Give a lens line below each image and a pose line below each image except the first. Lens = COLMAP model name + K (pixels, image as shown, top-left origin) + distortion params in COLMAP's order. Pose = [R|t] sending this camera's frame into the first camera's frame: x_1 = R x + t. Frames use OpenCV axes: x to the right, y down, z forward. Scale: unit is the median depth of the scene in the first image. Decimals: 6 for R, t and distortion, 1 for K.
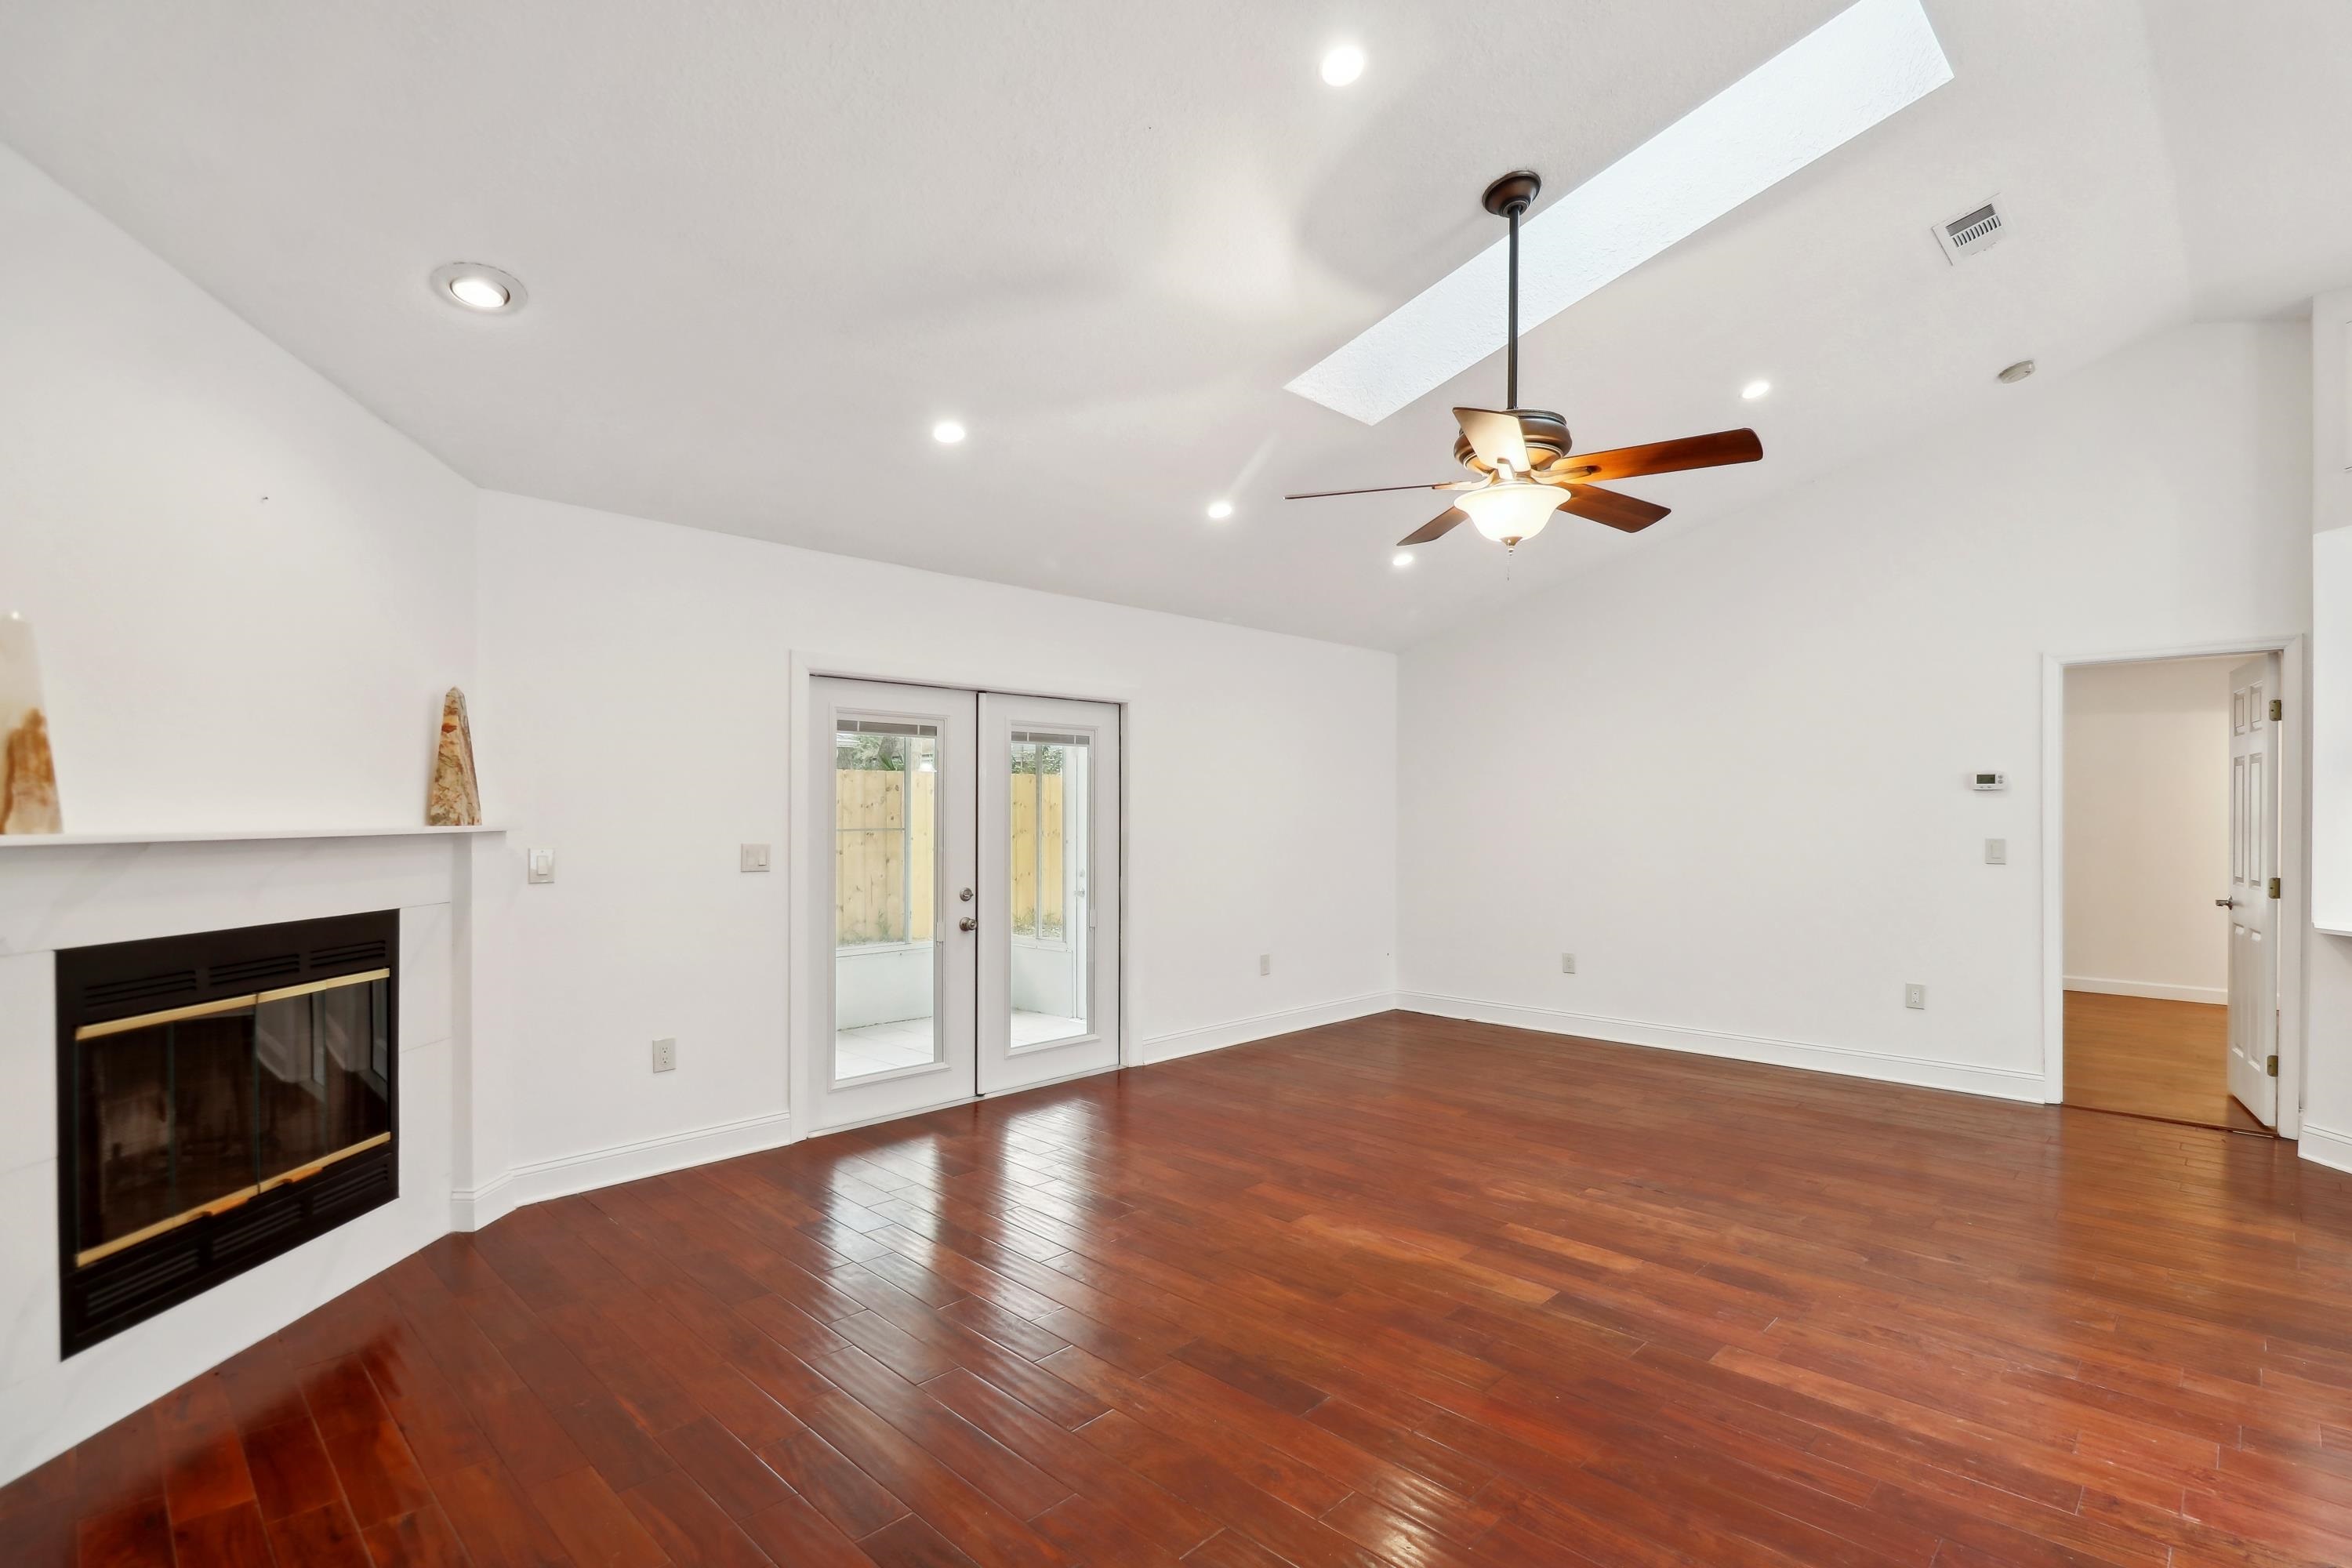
lens RADIAL K [[1100.7, 0, 1235.6], [0, 1100.7, 815.1], [0, 0, 1]] dist [0.005144, -0.010122]
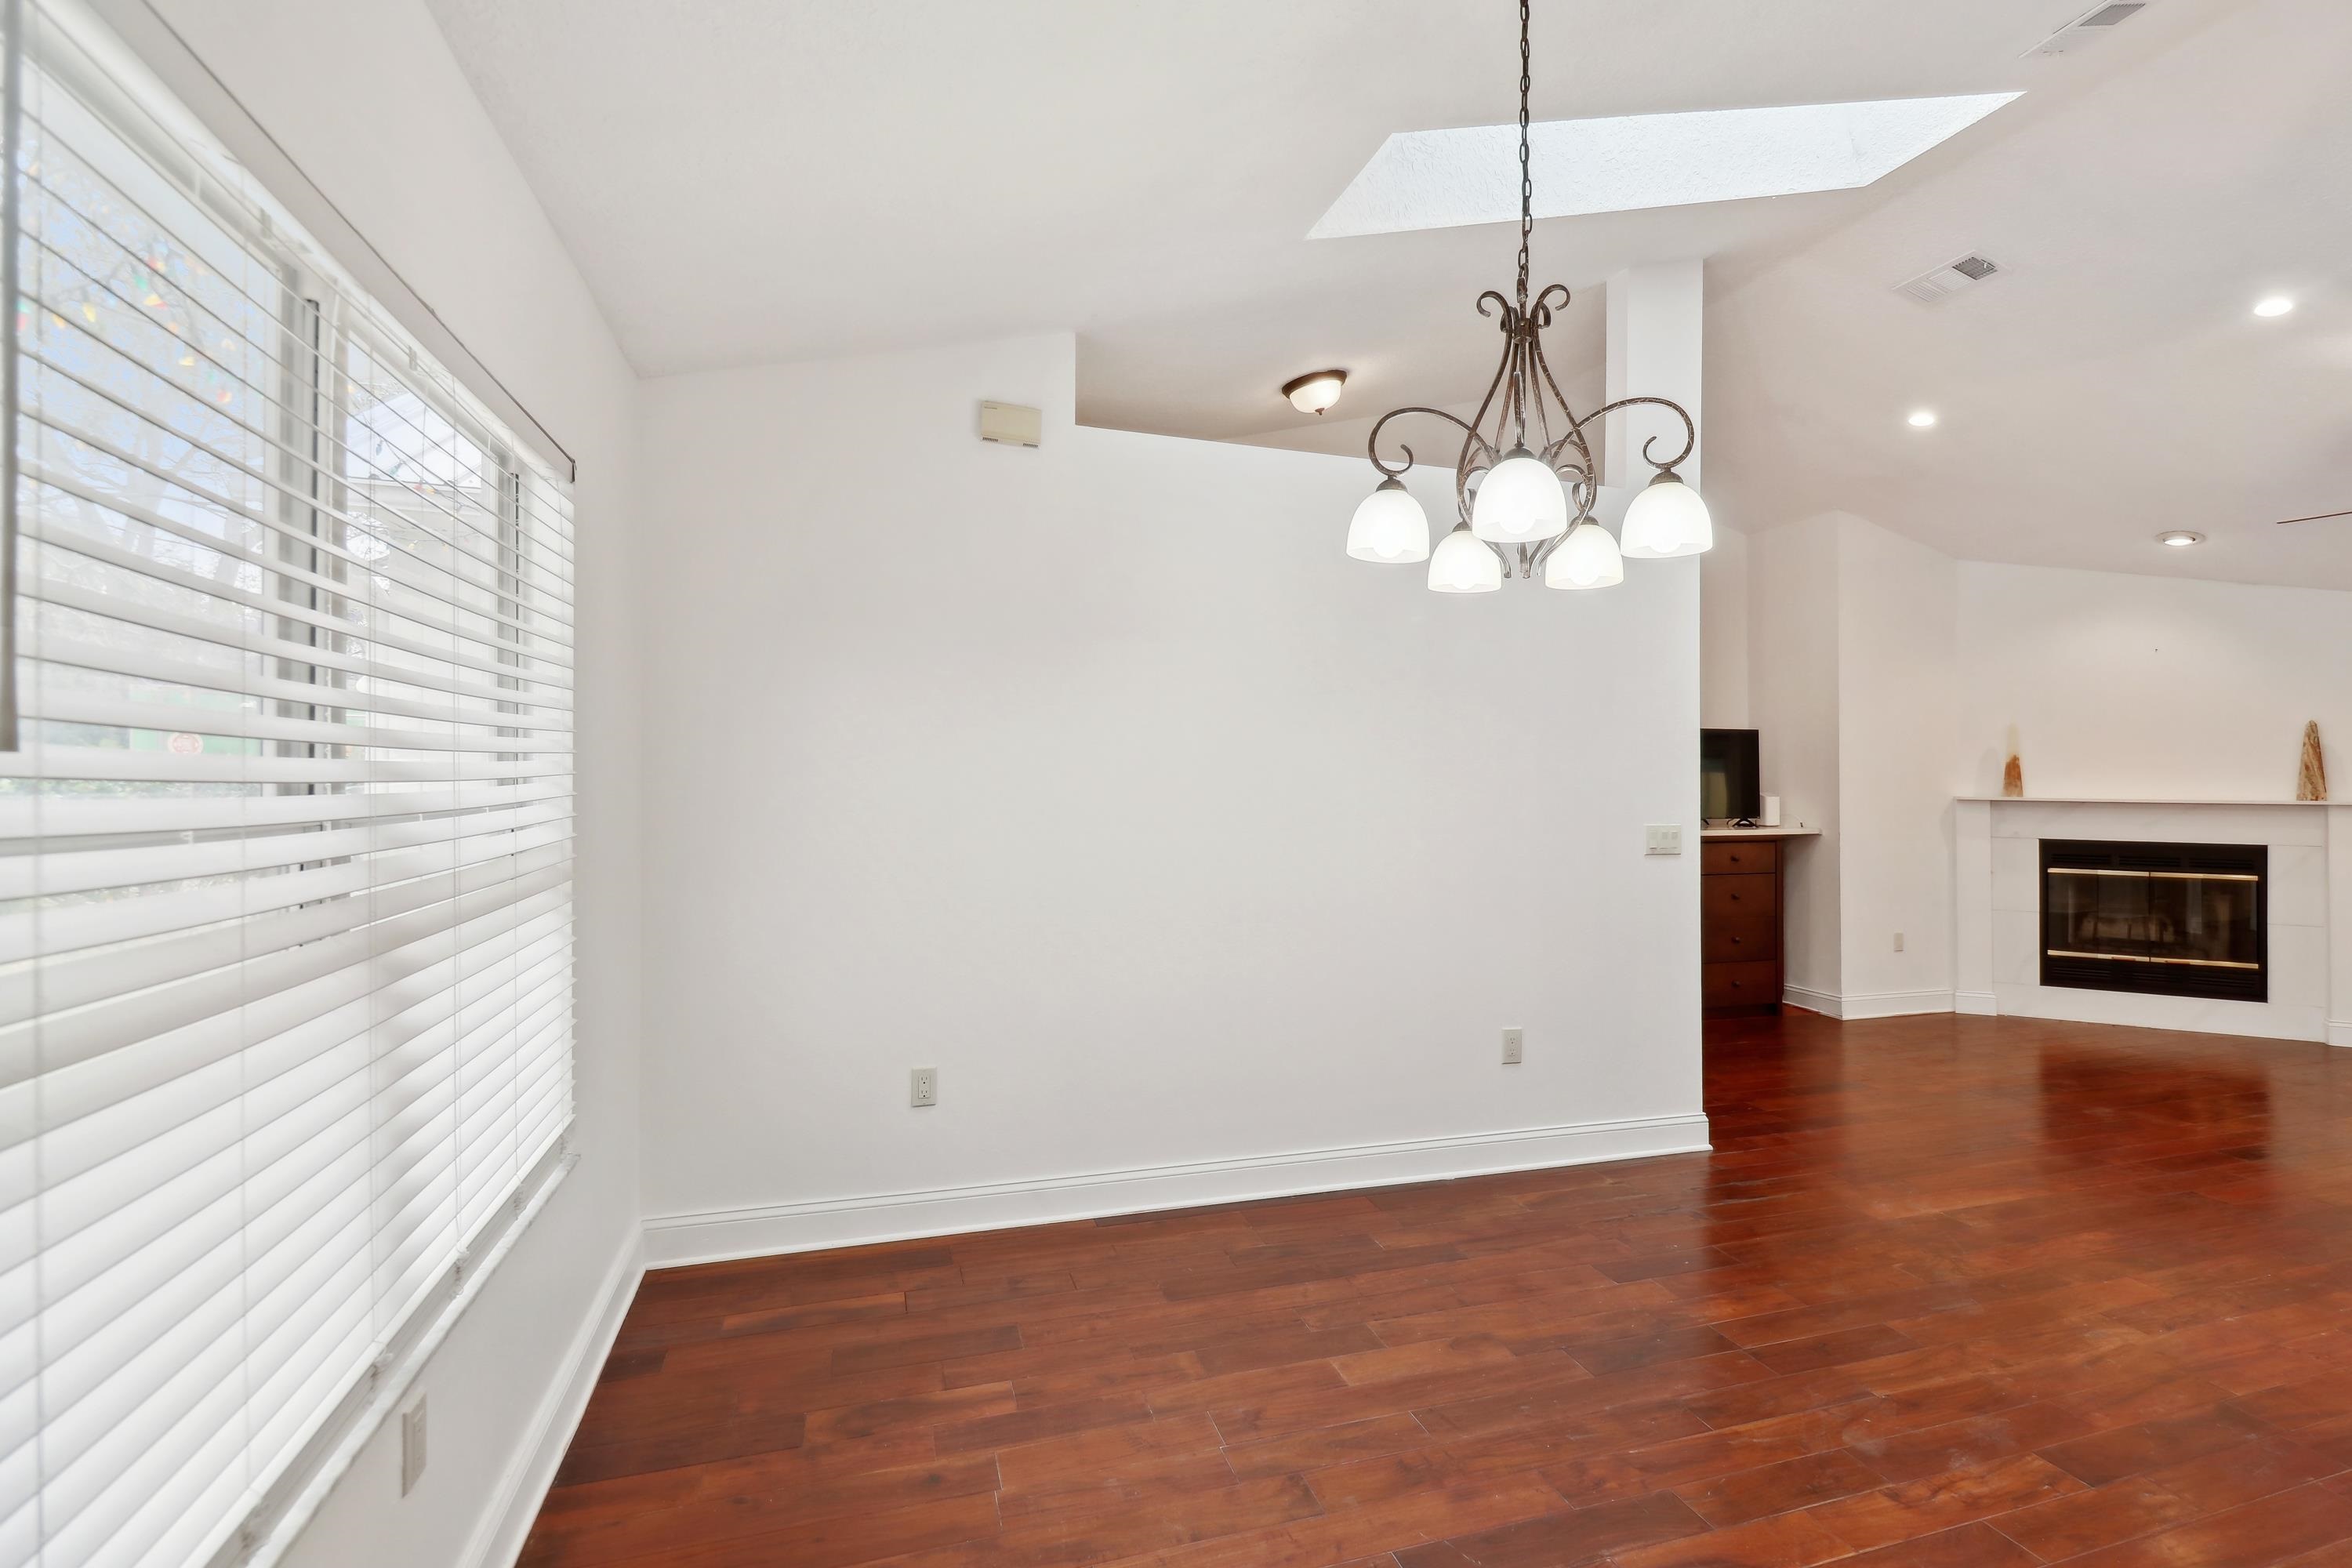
lens RADIAL K [[1100.7, 0, 1188.8], [0, 1100.7, 775.7], [0, 0, 1]] dist [0.005144, -0.010122]
pose [[-0.504853, -0.008979, -0.863159, 1.529599], [-0.012442, 0.999918, -0.003124, -0.001602], [0.863116, 0.009162, -0.504923, 0.324744]]
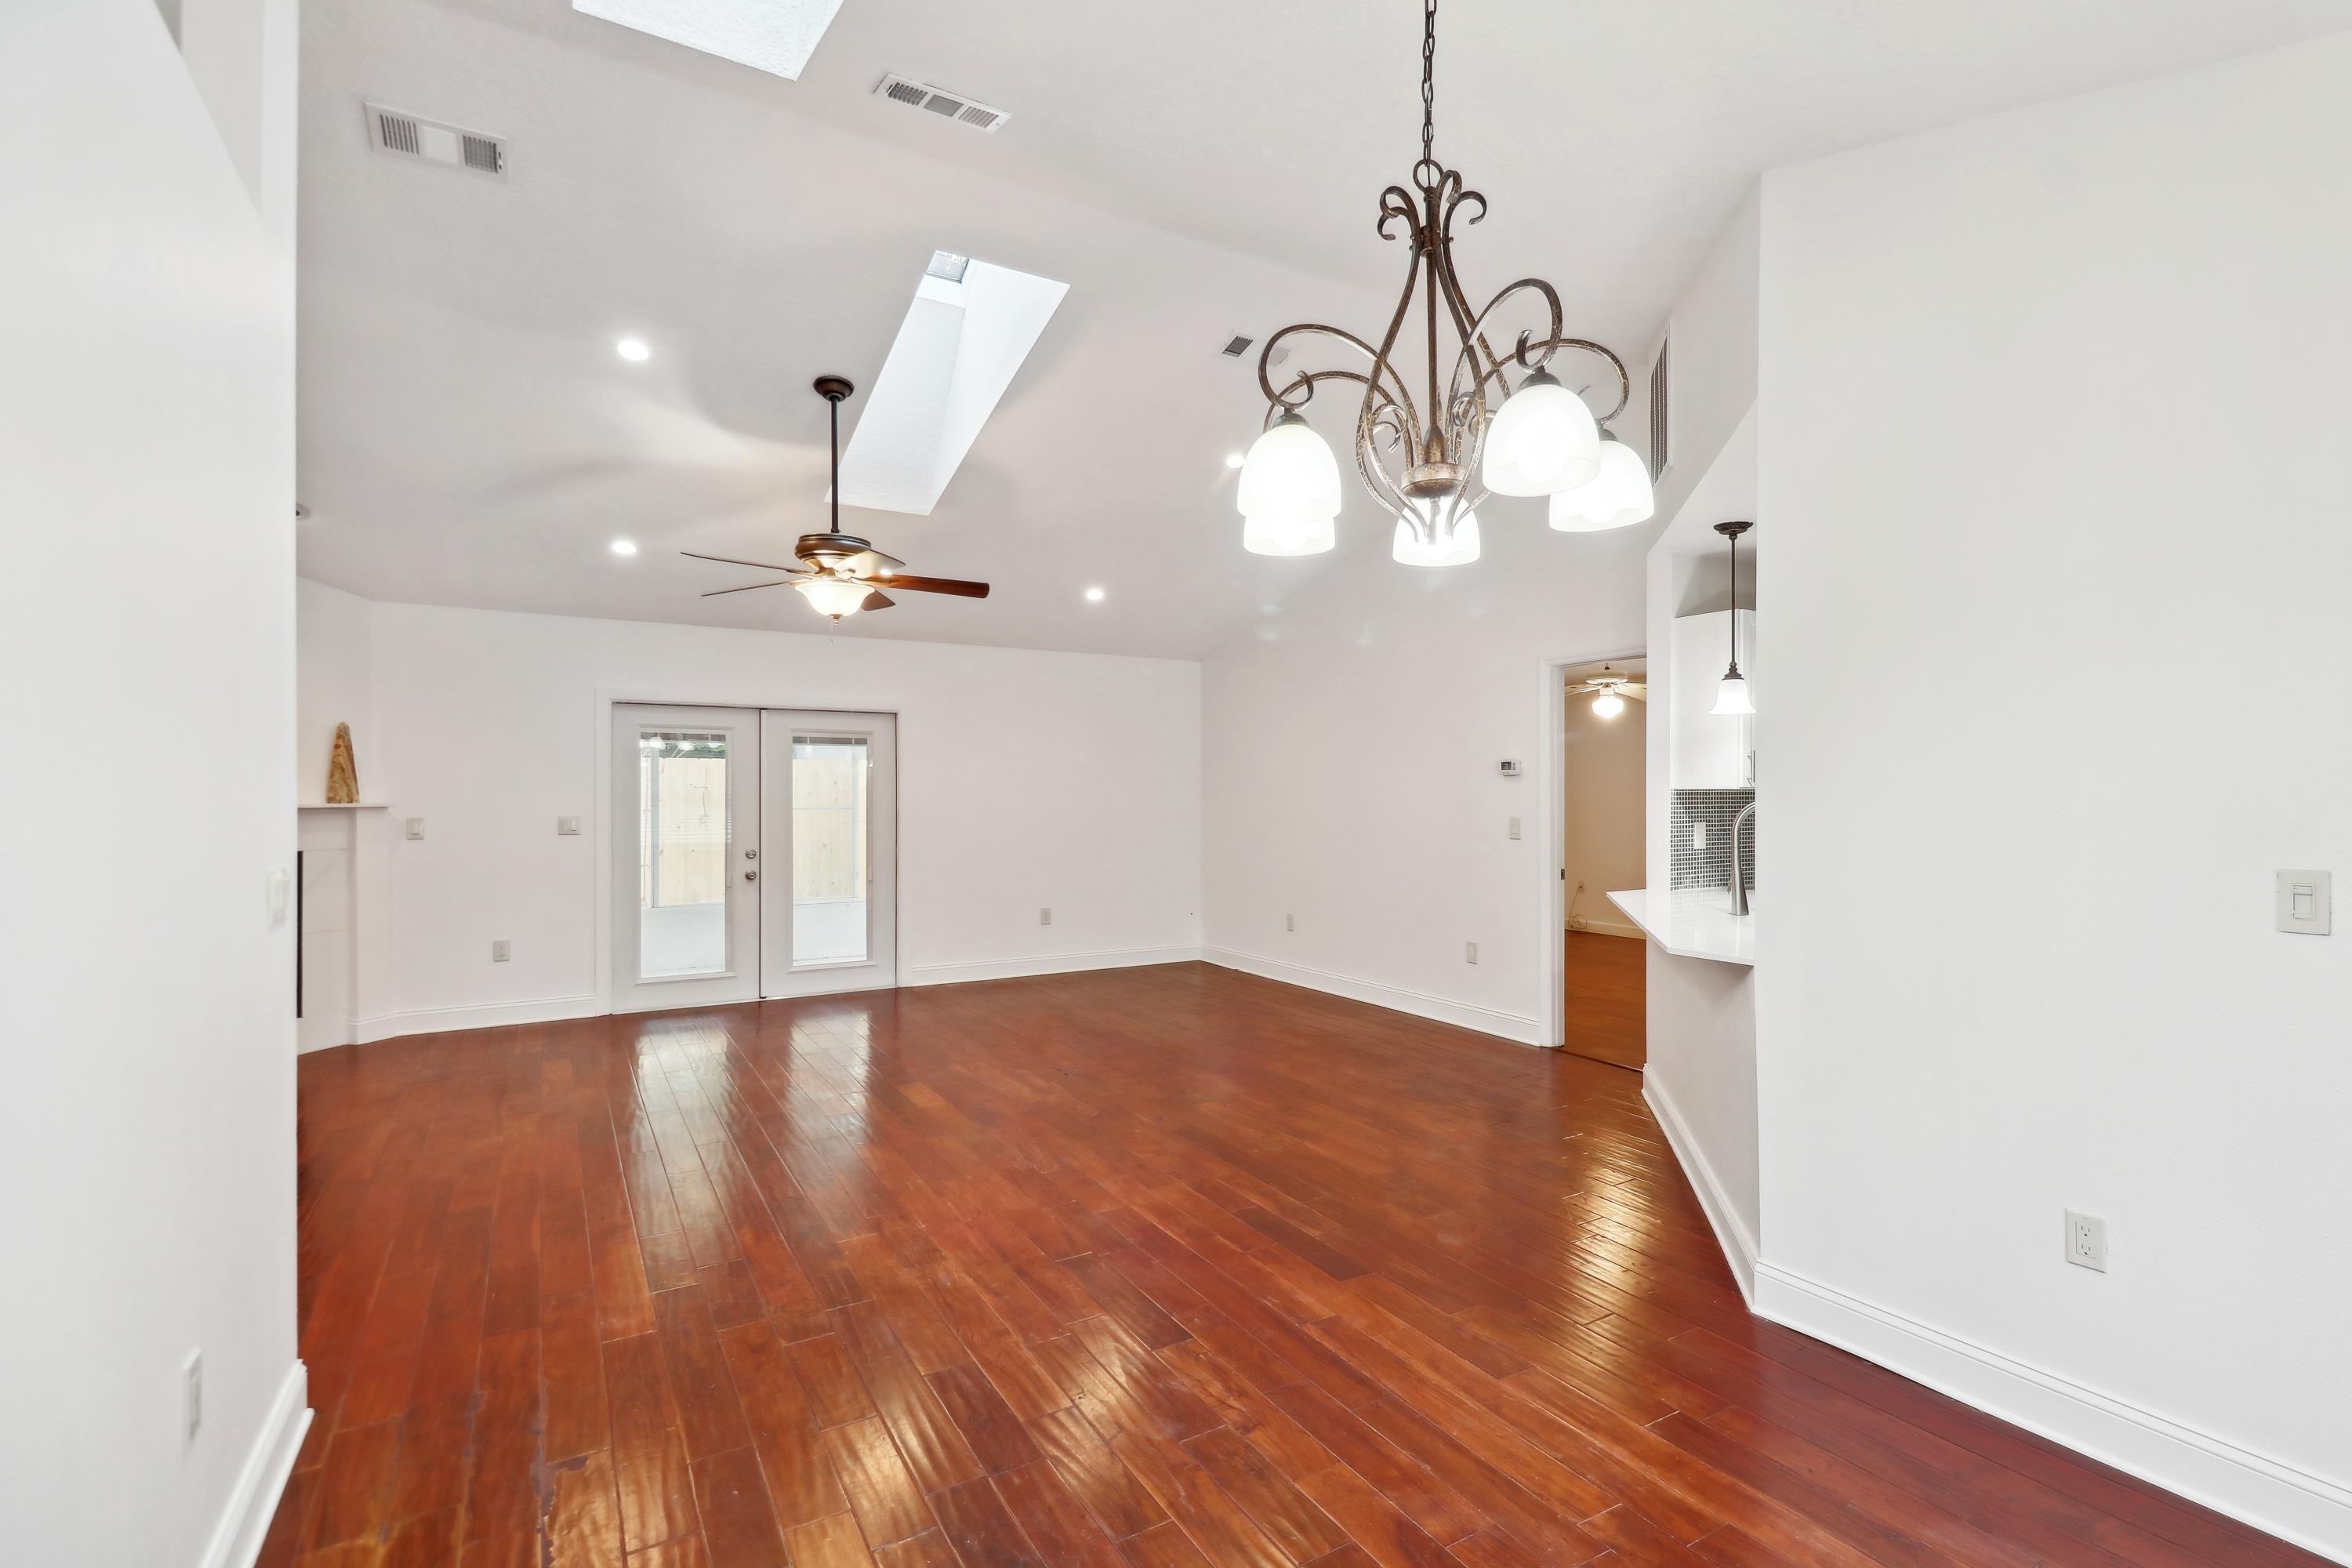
lens RADIAL K [[1100.7, 0, 1243.9], [0, 1100.7, 788.1], [0, 0, 1]] dist [0.005144, -0.010122]
pose [[0.967497, -0.002076, -0.252875, 1.001446], [0.000324, 0.999976, -0.006972, -0.001793], [0.252883, 0.006664, 0.967474, -0.277845]]
